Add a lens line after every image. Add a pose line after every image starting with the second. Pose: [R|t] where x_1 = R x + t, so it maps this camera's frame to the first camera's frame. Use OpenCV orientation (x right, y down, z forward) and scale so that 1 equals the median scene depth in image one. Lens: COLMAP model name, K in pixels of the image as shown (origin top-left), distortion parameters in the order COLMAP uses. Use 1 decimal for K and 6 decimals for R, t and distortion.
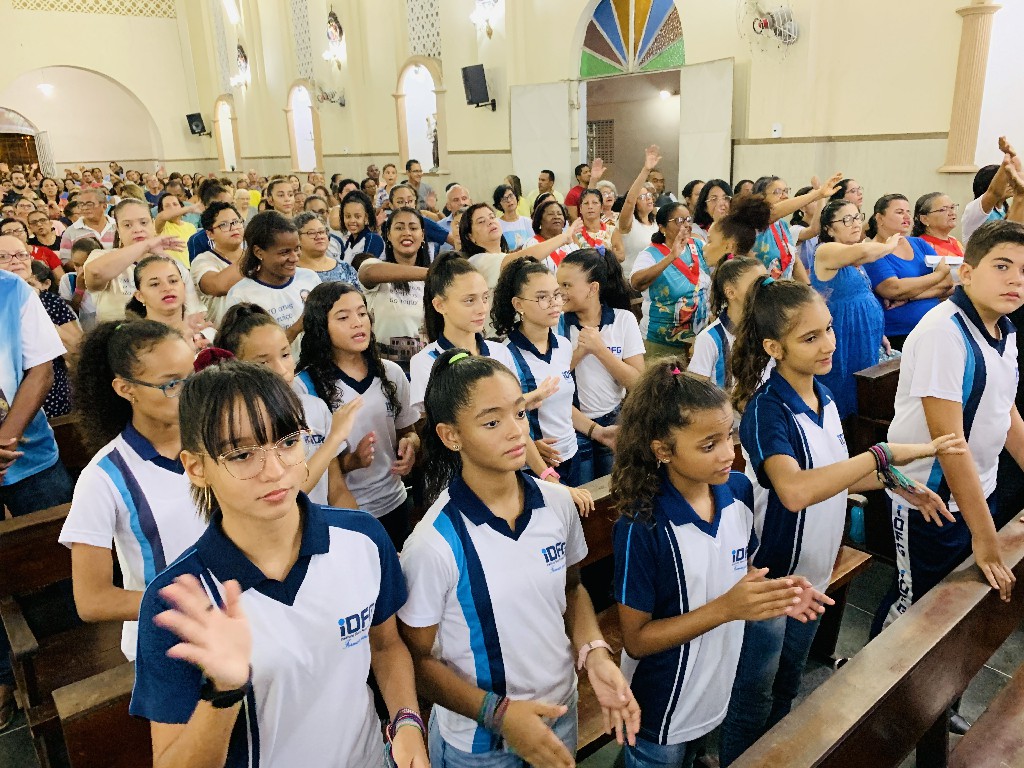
lens RADIAL K [[776.5, 0, 512.0], [0, 776.5, 384.0], [0, 0, 1]] dist [-0.130102, 0.068728]
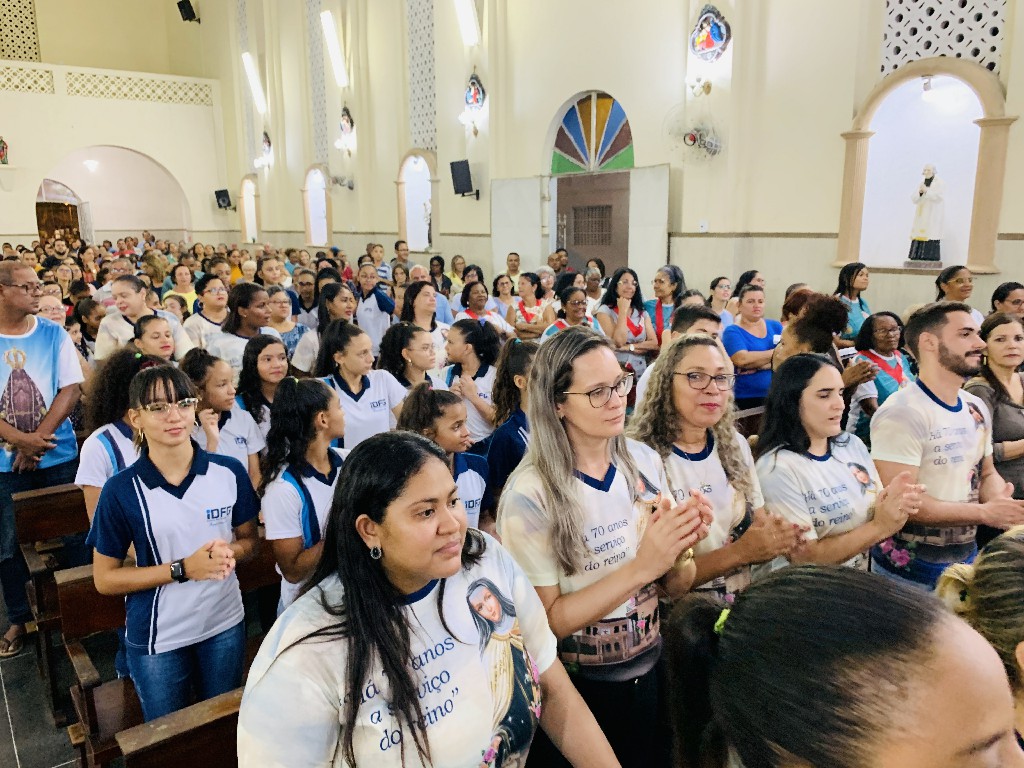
lens RADIAL K [[777.2, 0, 512.0], [0, 777.2, 384.0], [0, 0, 1]] dist [-0.209495, 0.167809]
pose [[0.999179, 0.035029, -0.020349, 0.062239], [-0.036832, 0.994671, -0.096293, 0.018612], [0.016868, 0.096963, 0.995145, -0.096969]]
